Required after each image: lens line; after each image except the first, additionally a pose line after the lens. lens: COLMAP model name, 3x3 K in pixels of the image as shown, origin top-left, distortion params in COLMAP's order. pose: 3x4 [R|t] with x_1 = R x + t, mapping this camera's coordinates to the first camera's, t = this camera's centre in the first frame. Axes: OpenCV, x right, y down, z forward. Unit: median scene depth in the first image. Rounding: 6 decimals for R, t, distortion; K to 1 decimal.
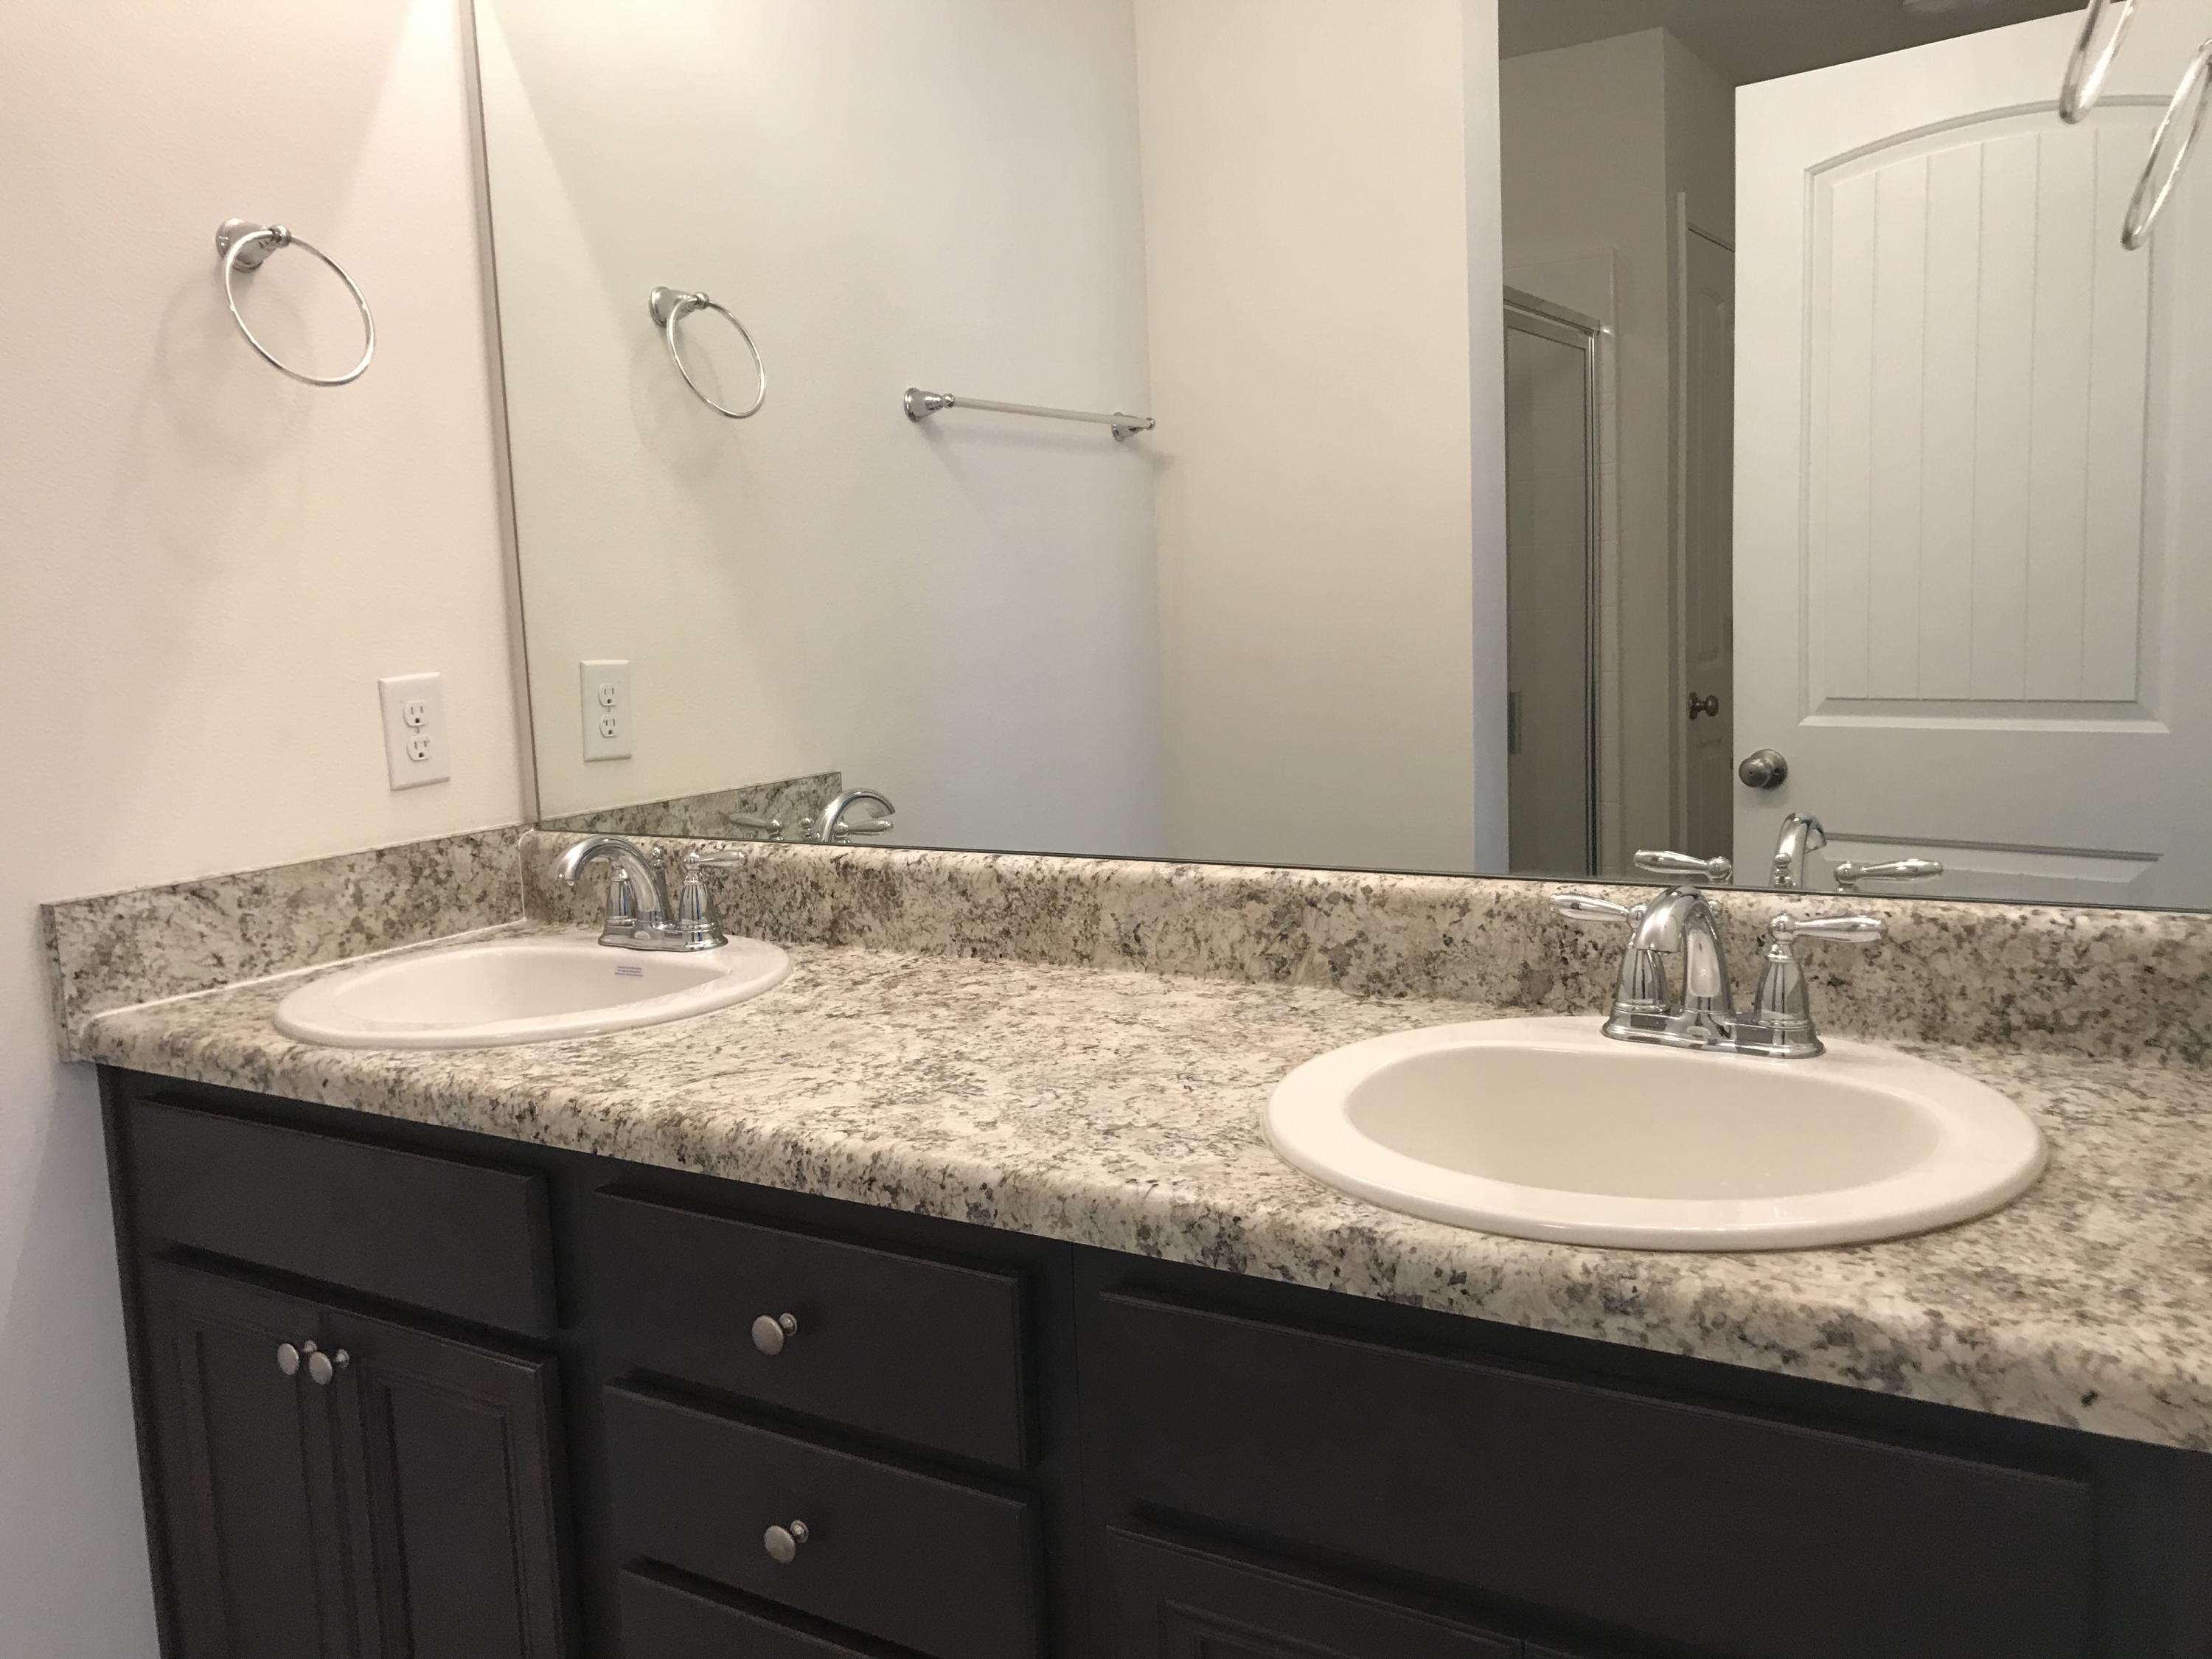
lens RADIAL K [[1900.3, 0, 1106.0], [0, 1900.3, 829.5], [0, 0, 1]] dist [0.004253, 0.002758]
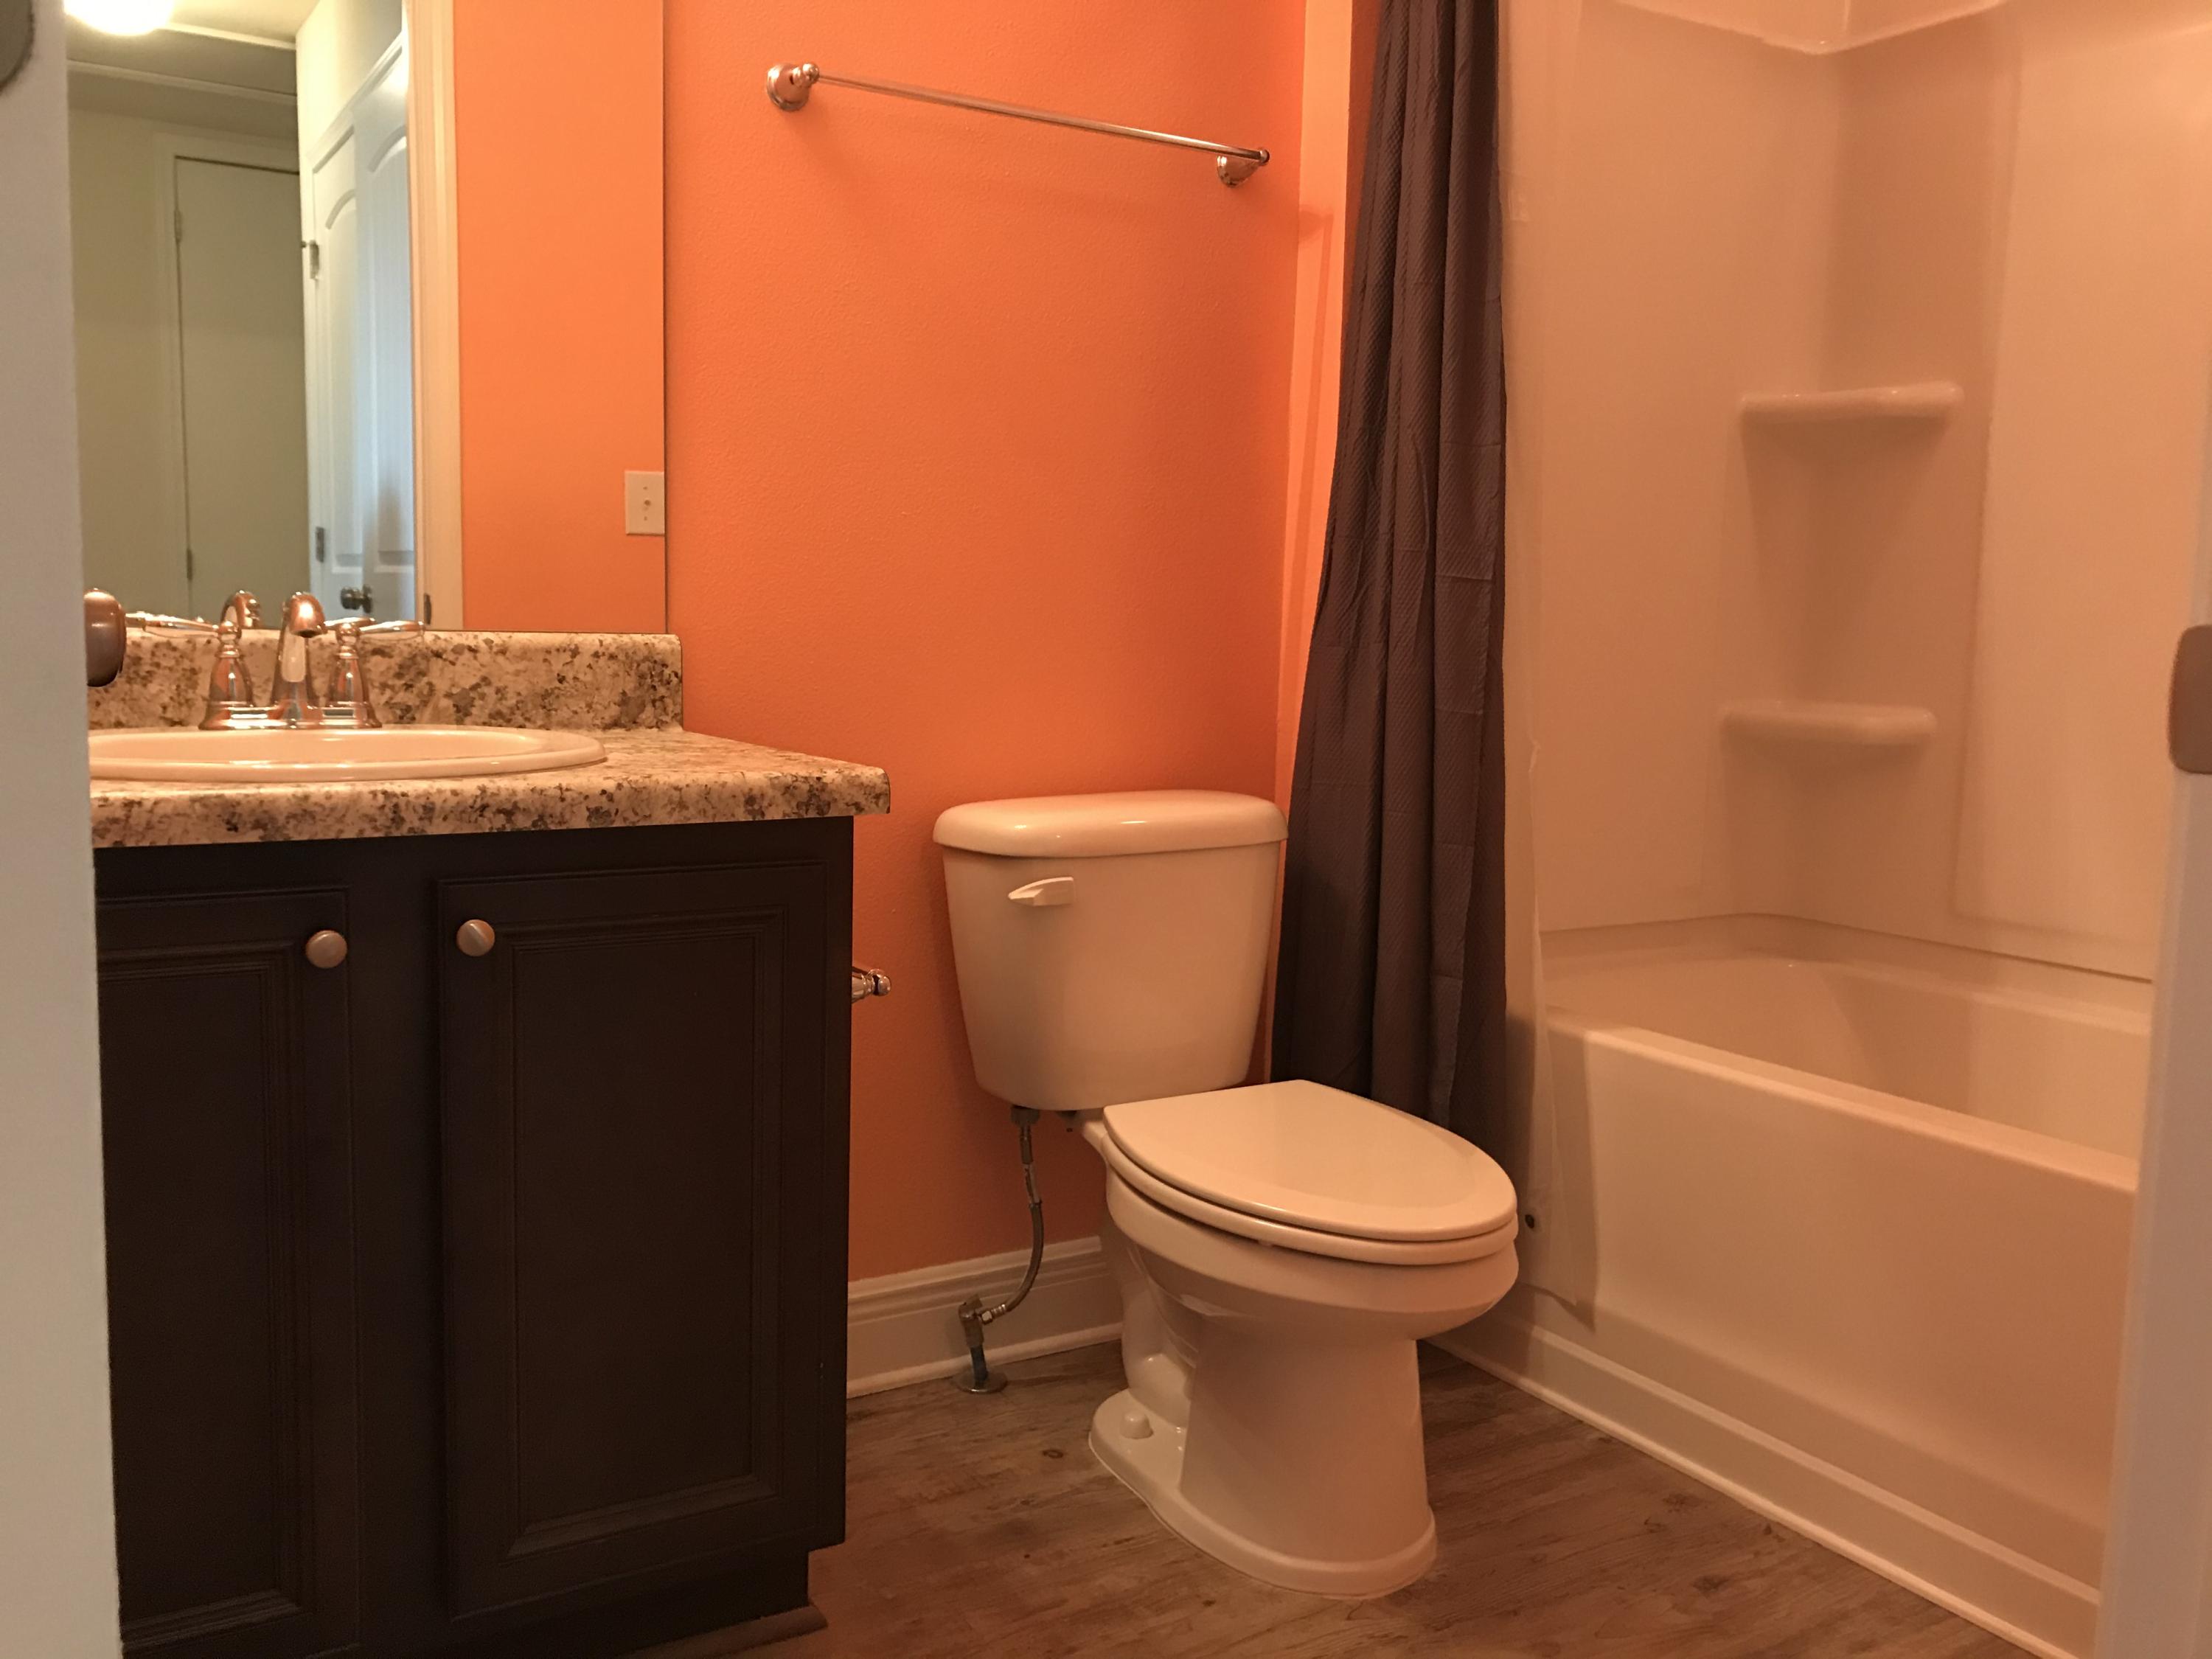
lens RADIAL K [[1845.6, 0, 1106.0], [0, 1845.6, 829.5], [0, 0, 1]] dist [-0.000570, 0.053574]
pose [[0.432605, -0.050391, 0.900174, -0.772917], [0.091601, 0.995727, 0.011718, 0.177444], [-0.896918, 0.077388, 0.435372, 0.155074]]
